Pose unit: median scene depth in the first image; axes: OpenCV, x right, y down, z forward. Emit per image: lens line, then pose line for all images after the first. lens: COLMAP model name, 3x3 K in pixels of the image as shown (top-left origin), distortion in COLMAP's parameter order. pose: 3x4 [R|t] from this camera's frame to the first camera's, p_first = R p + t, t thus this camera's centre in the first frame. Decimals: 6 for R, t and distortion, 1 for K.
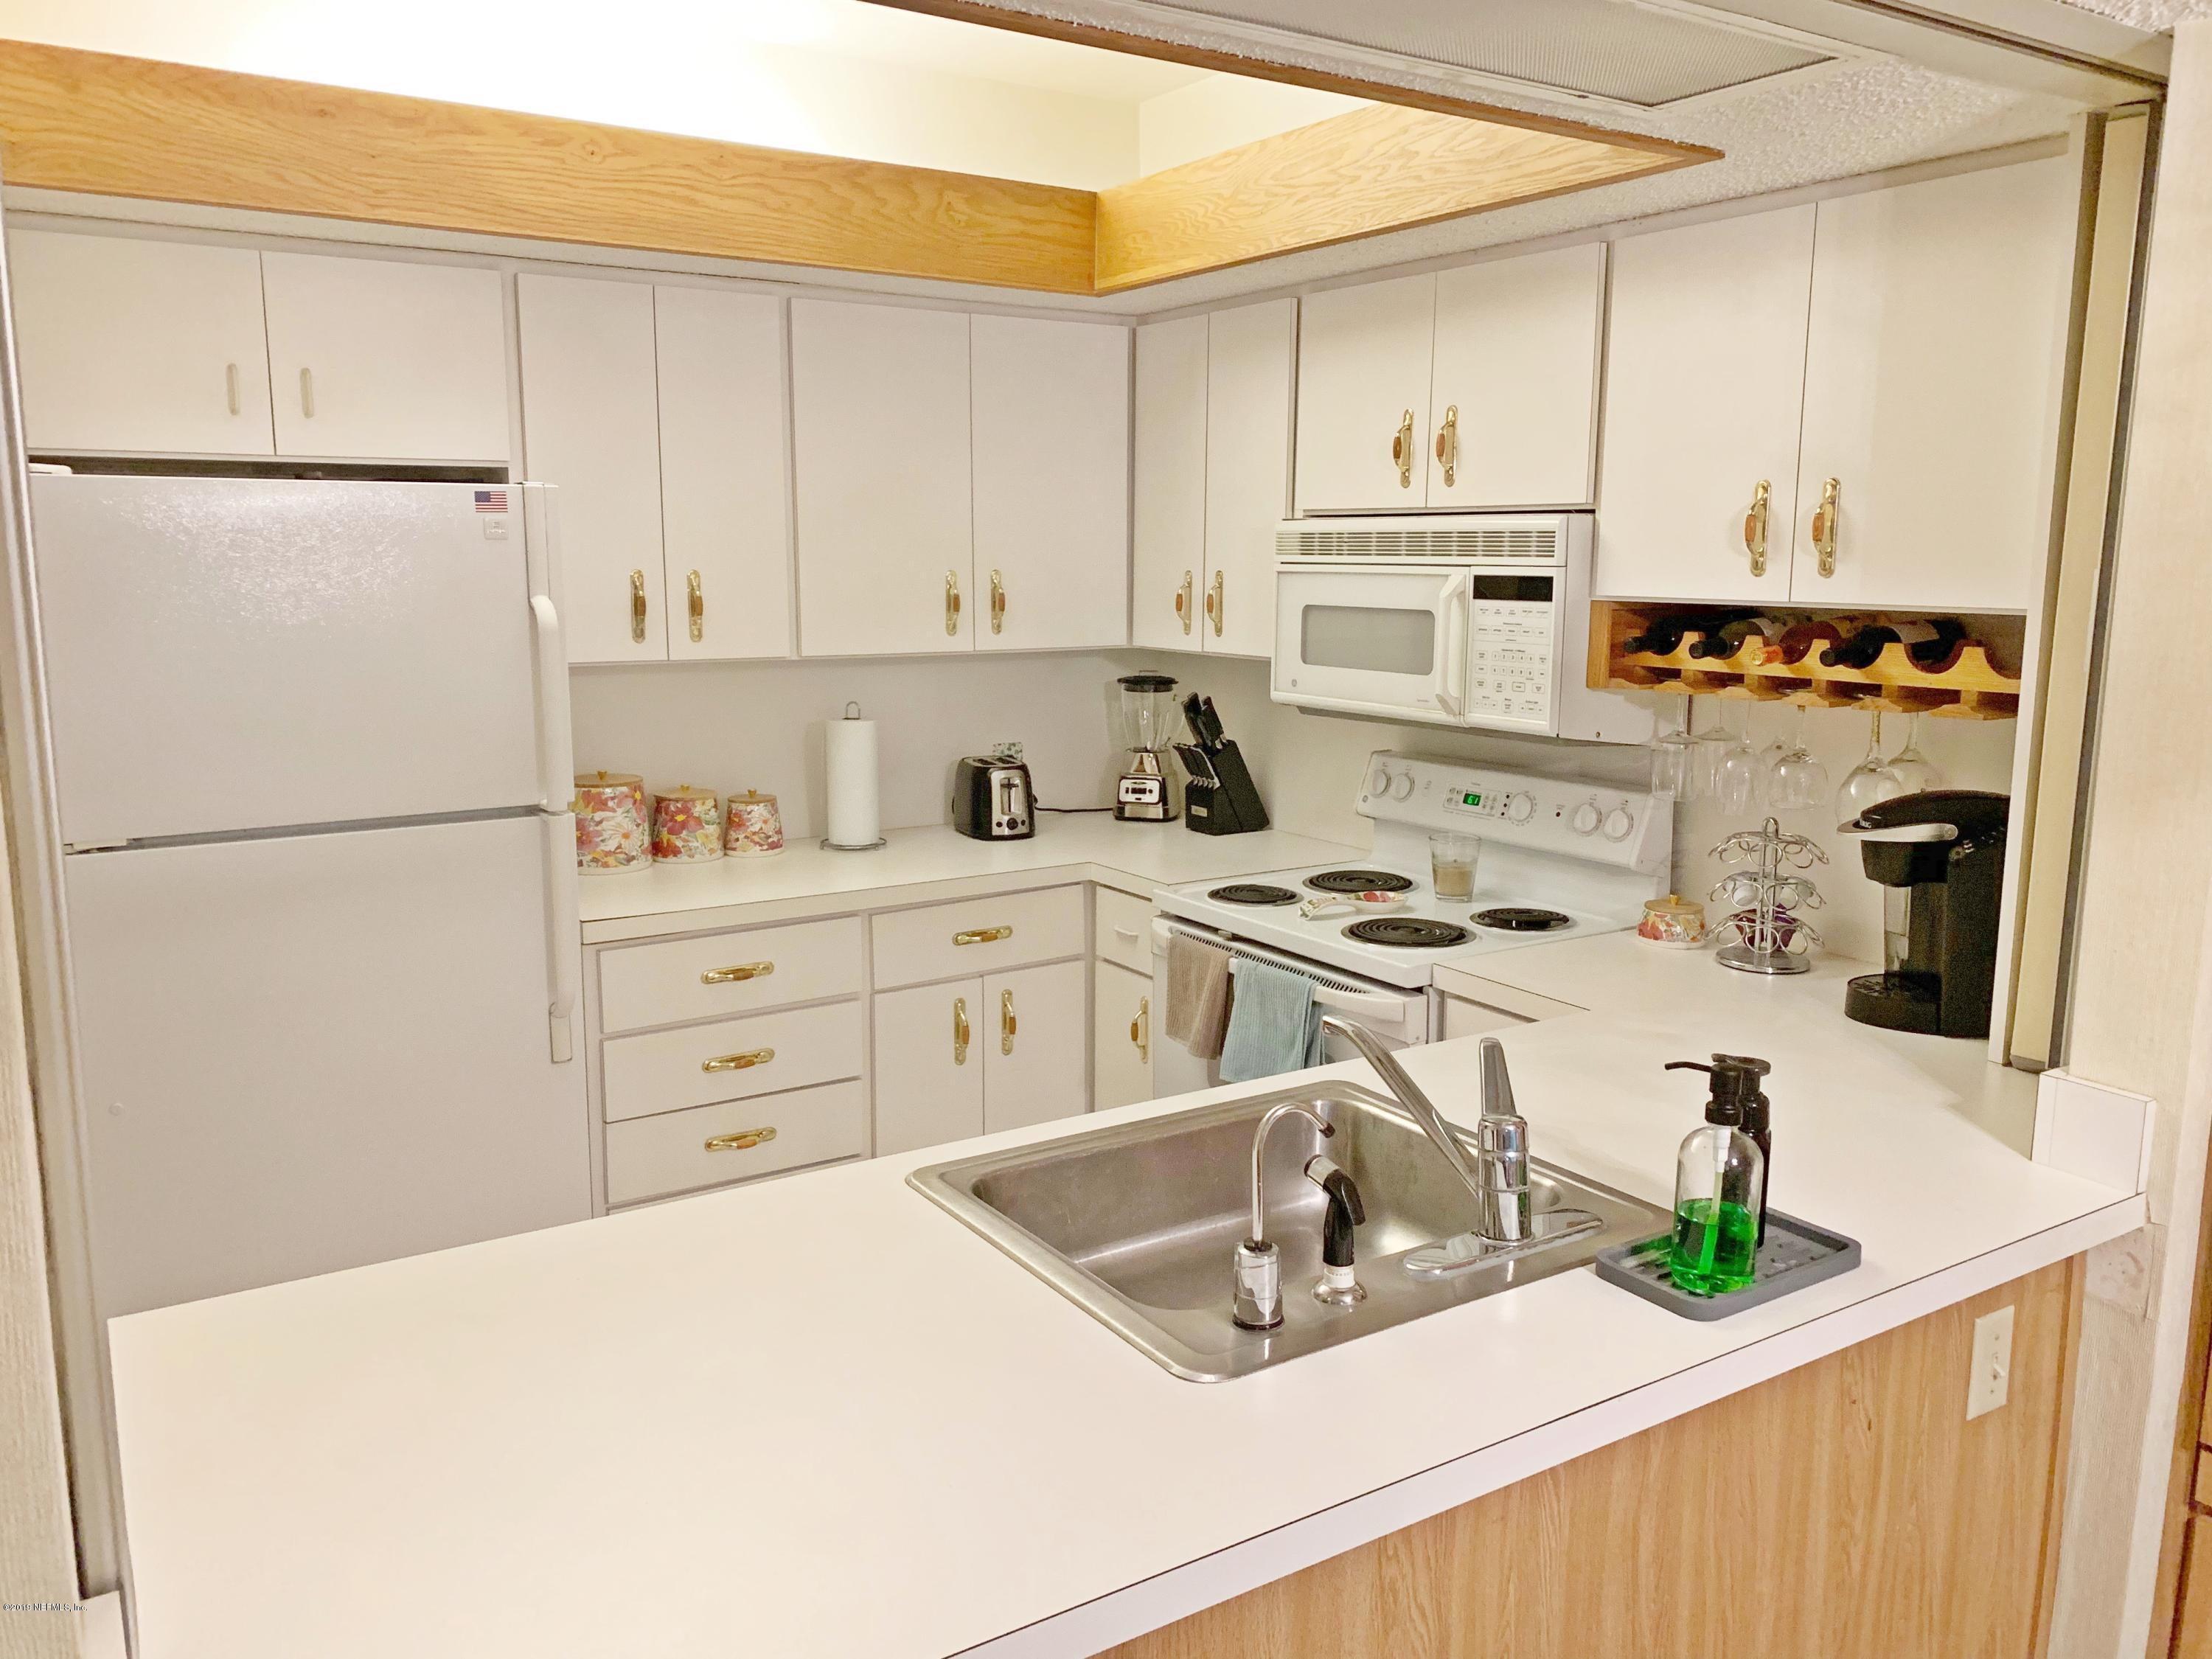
lens RADIAL K [[1677.5, 0, 1103.0], [0, 1677.5, 808.1], [0, 0, 1]] dist [0.032303, -0.039136]
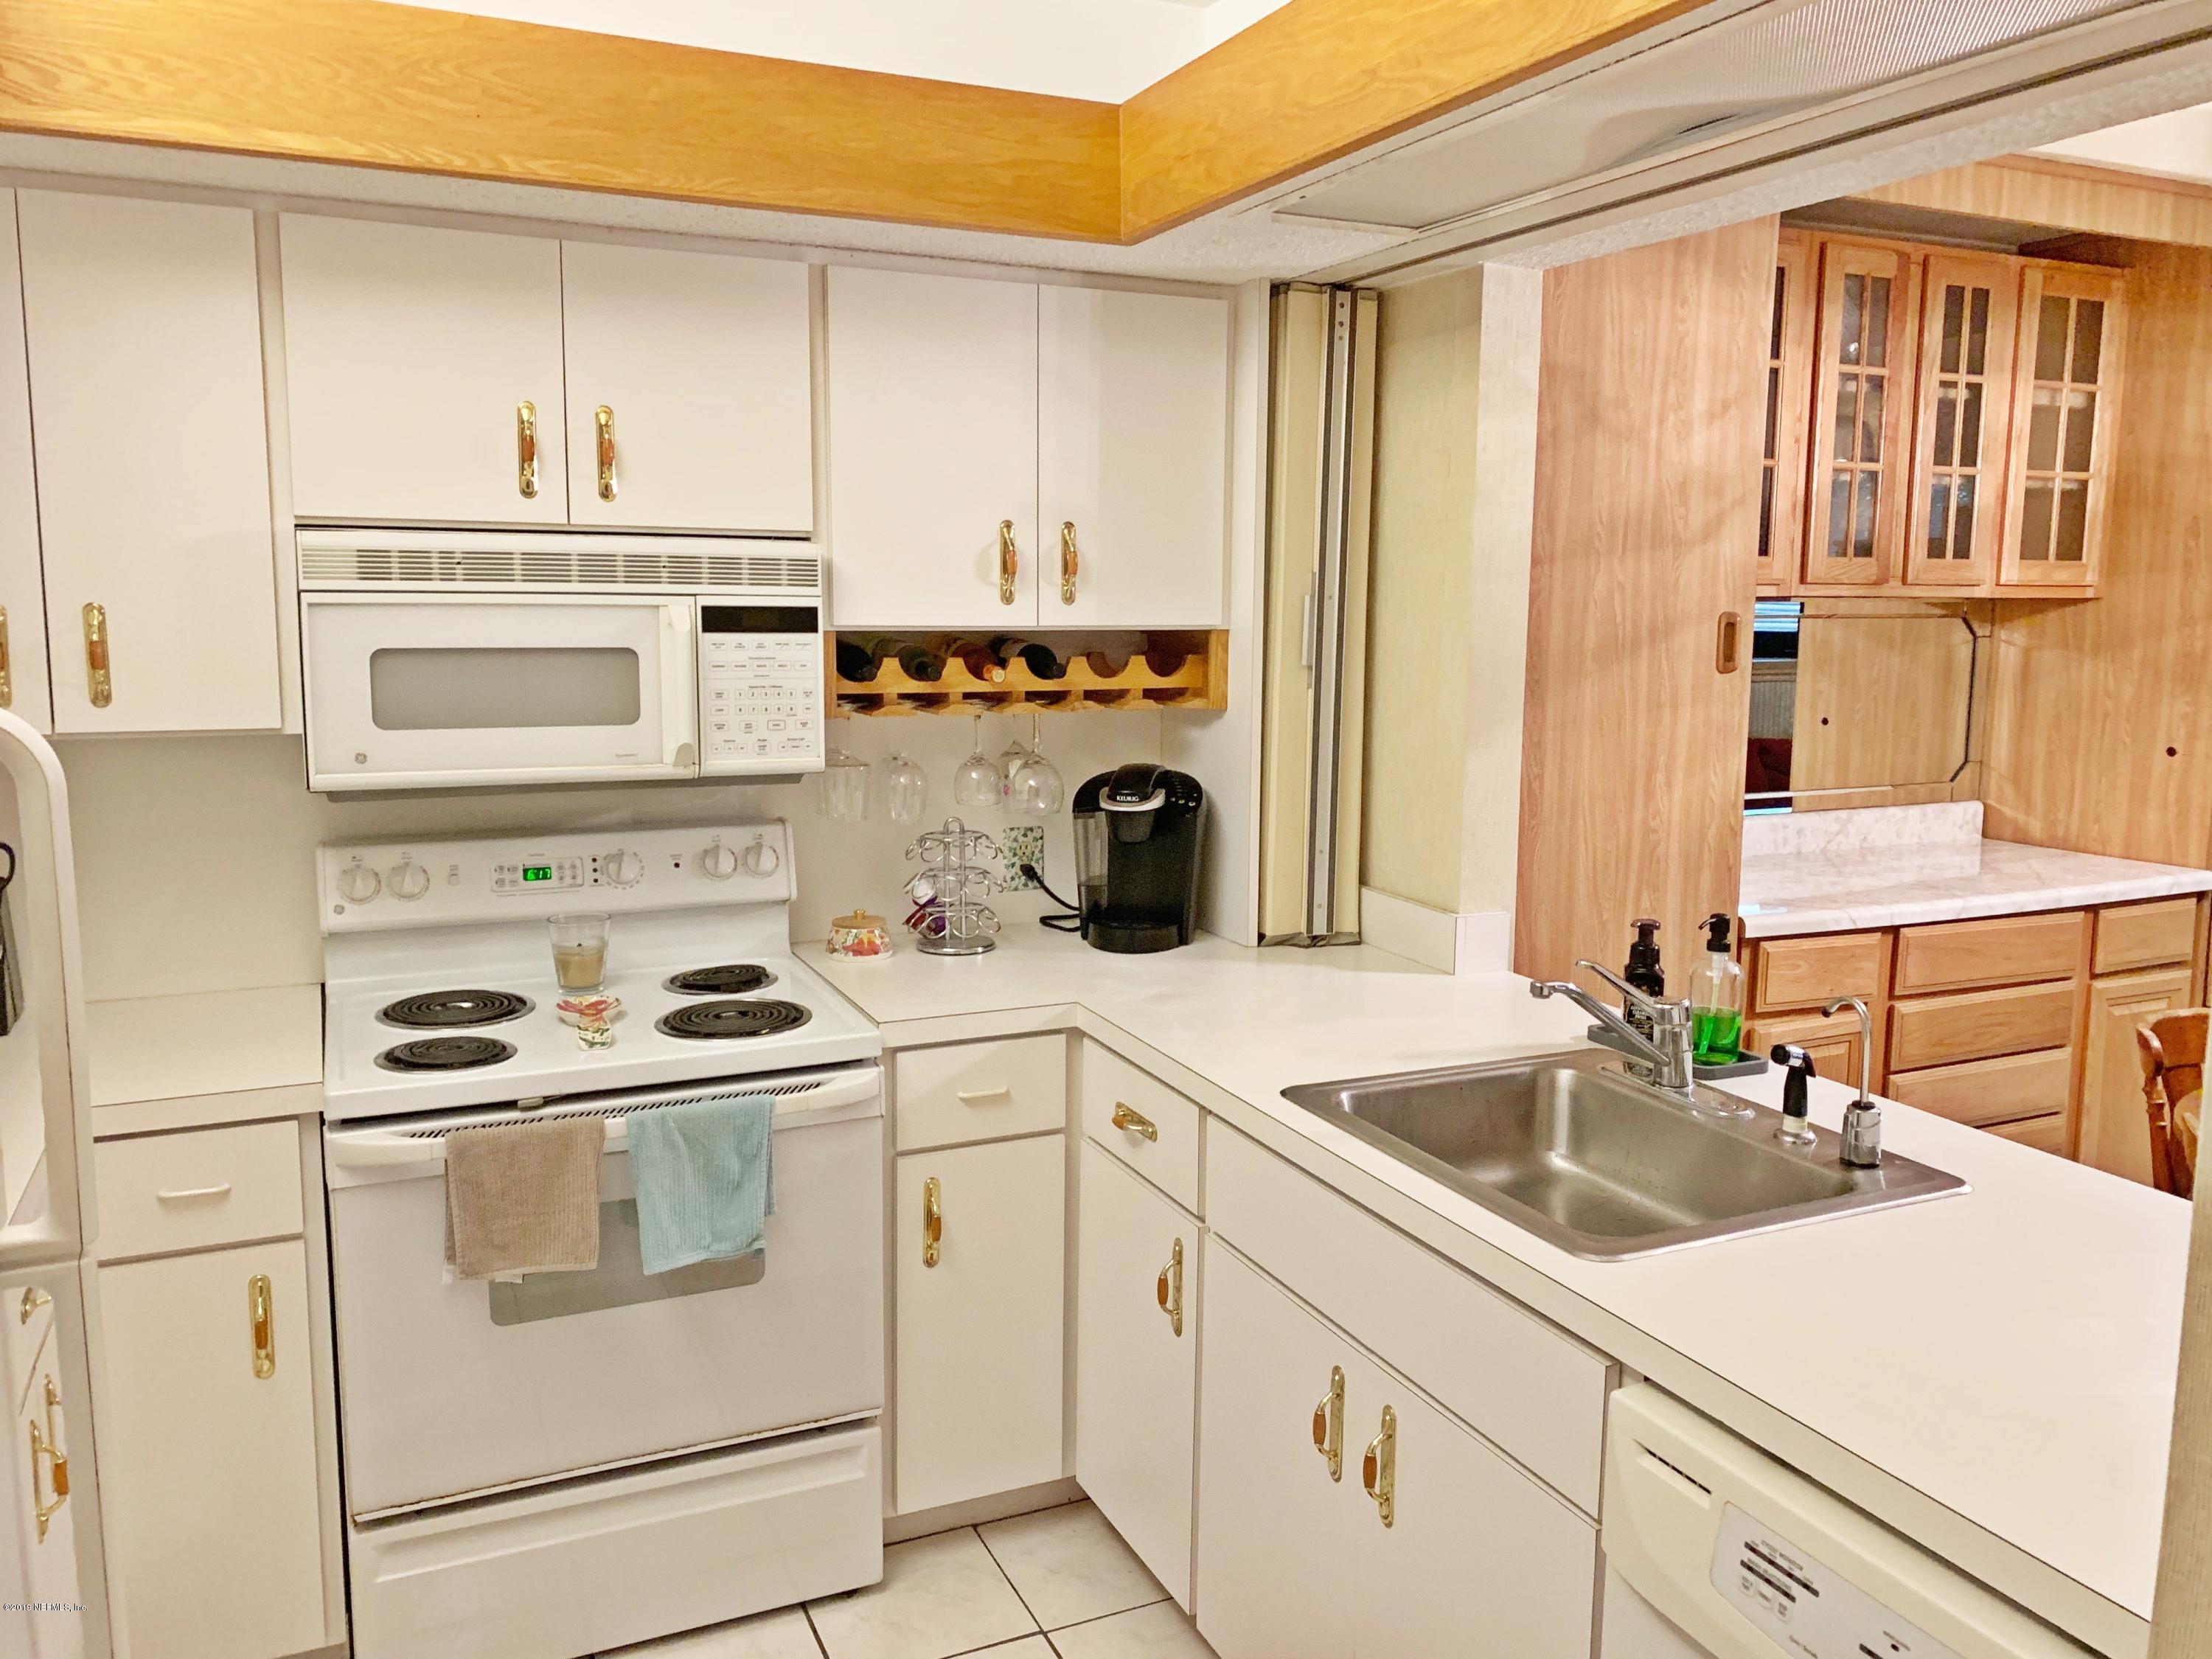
lens RADIAL K [[1677.5, 0, 1103.0], [0, 1677.5, 808.1], [0, 0, 1]] dist [0.032303, -0.039136]
pose [[0.141305, -0.134981, 0.980721, -0.609548], [0.140984, 0.983307, 0.115024, -0.102565], [-0.979876, 0.122012, 0.157977, 0.645671]]
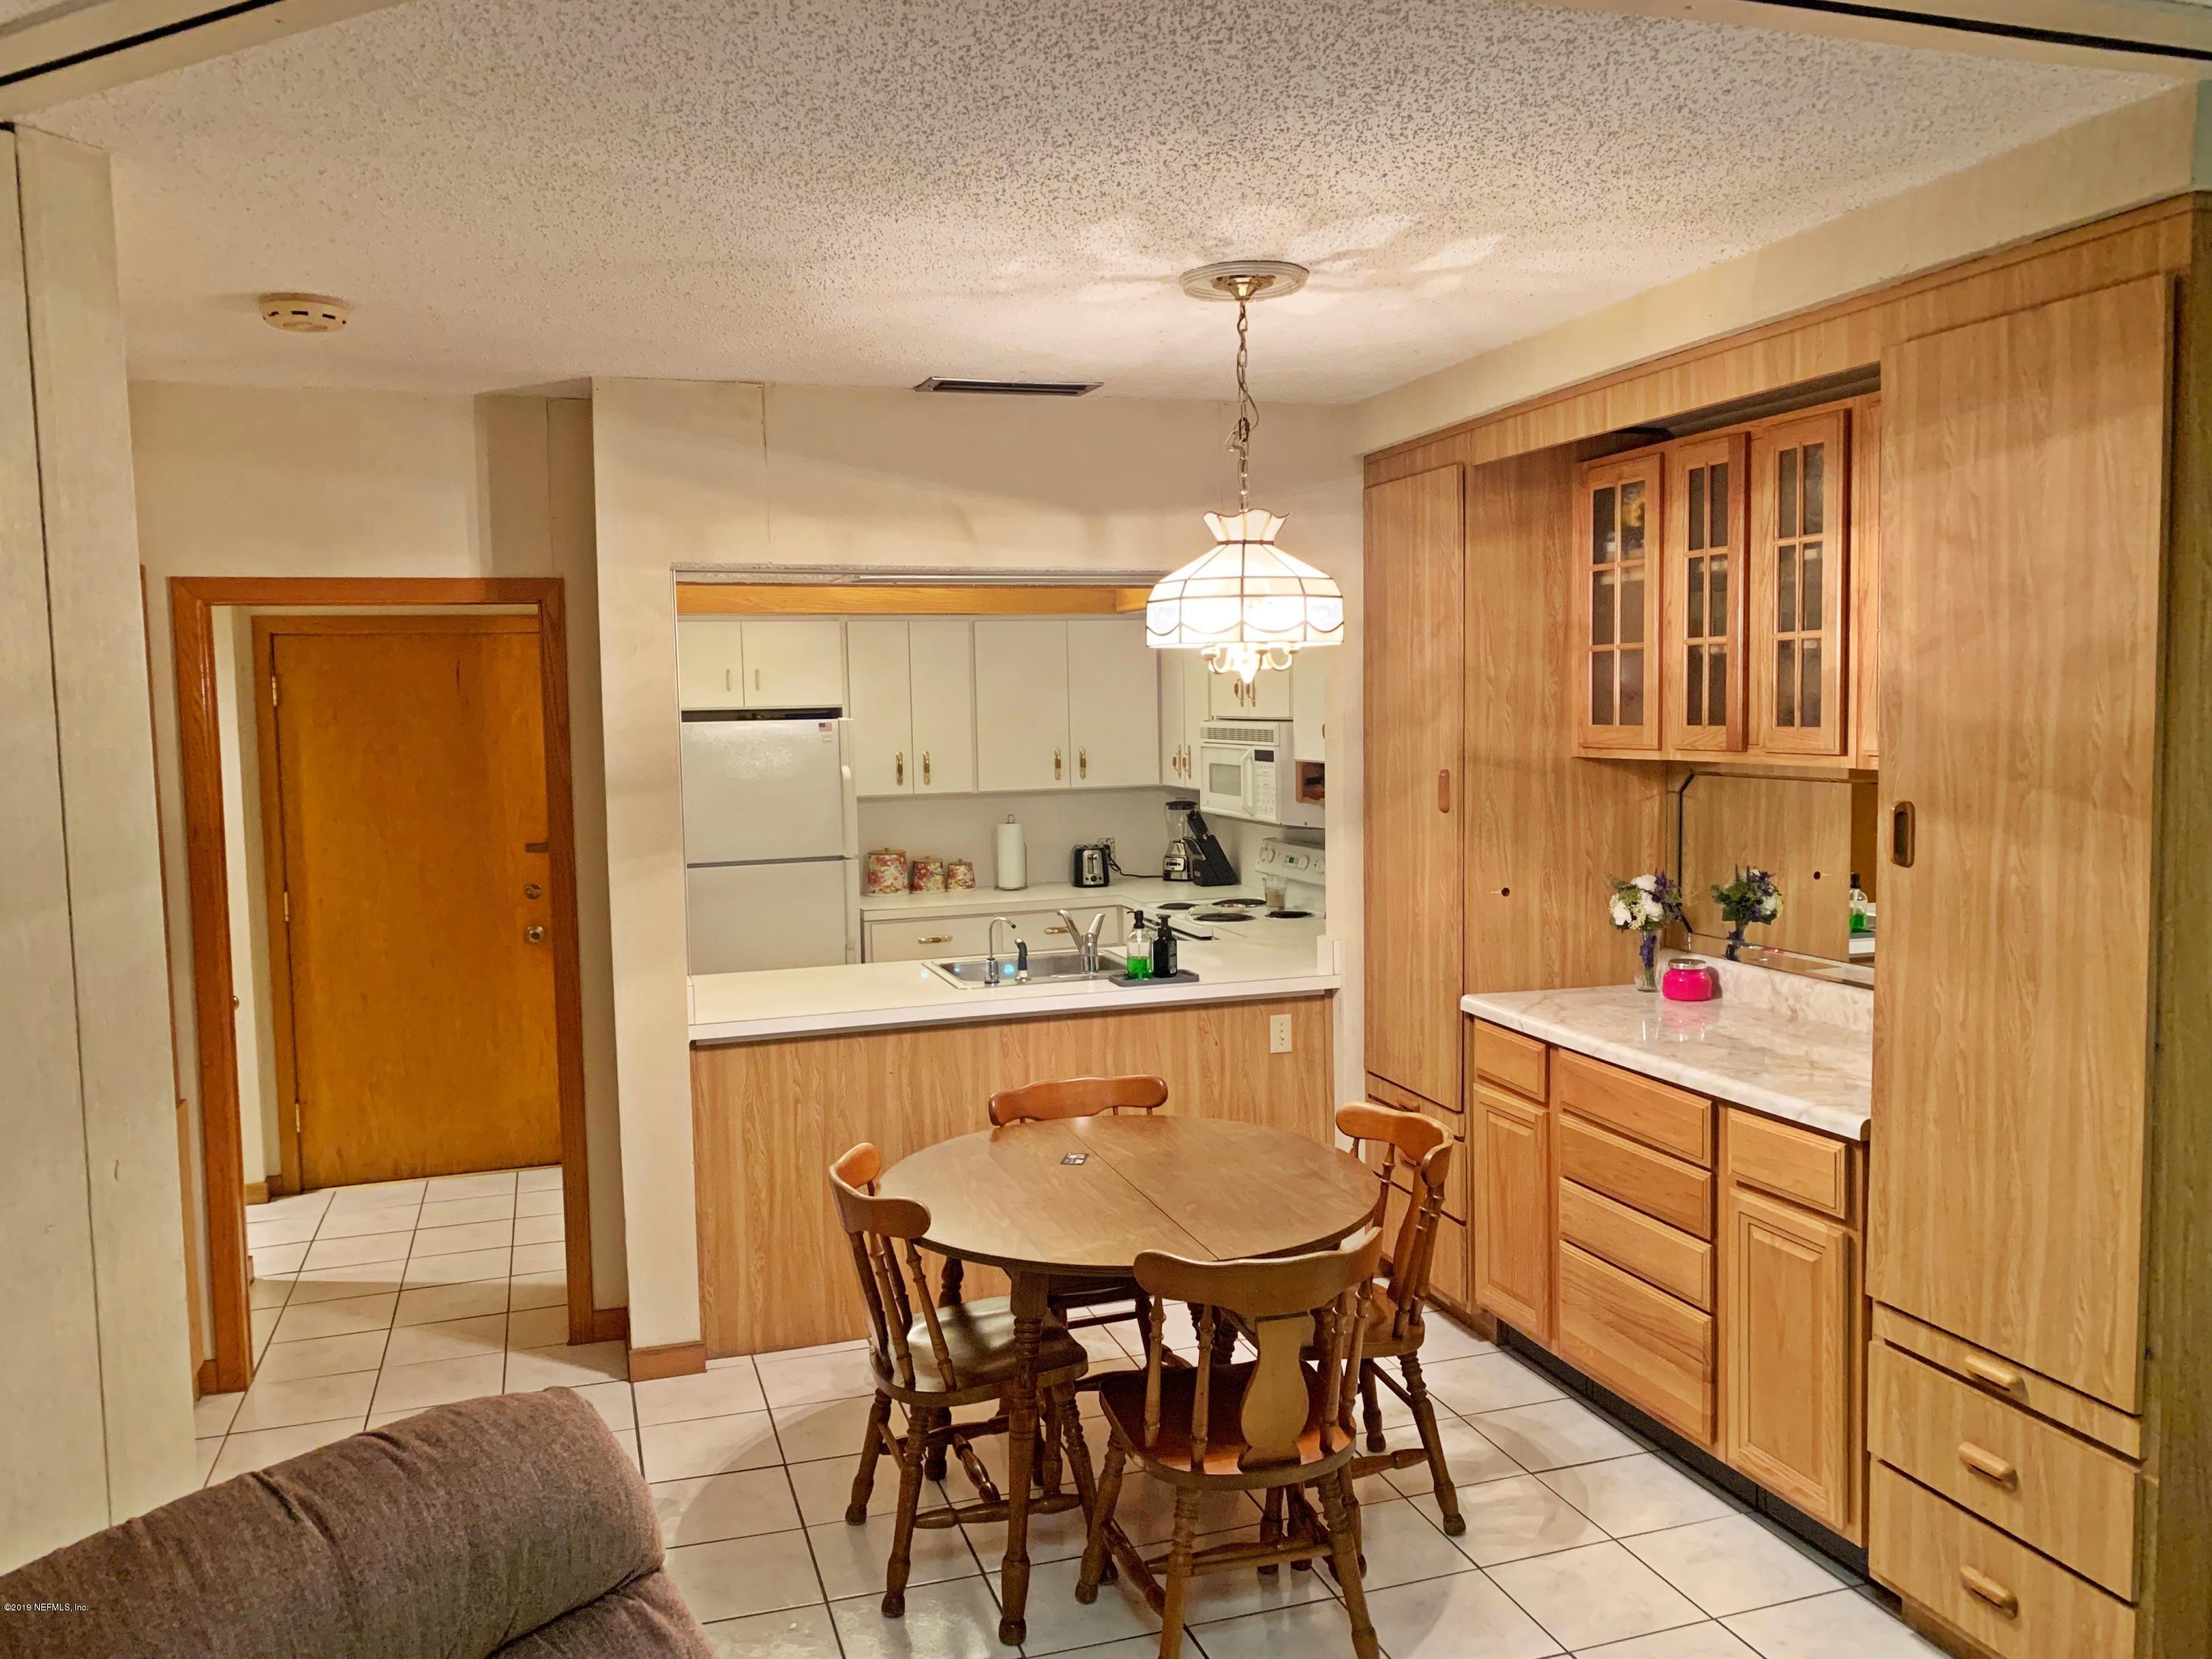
lens RADIAL K [[1677.5, 0, 1103.0], [0, 1677.5, 808.1], [0, 0, 1]] dist [0.032303, -0.039136]
pose [[0.966970, -0.006775, -0.254799, 0.565129], [-0.014983, 0.996407, -0.083354, 0.113180], [0.254449, 0.084418, 0.963395, -1.071575]]
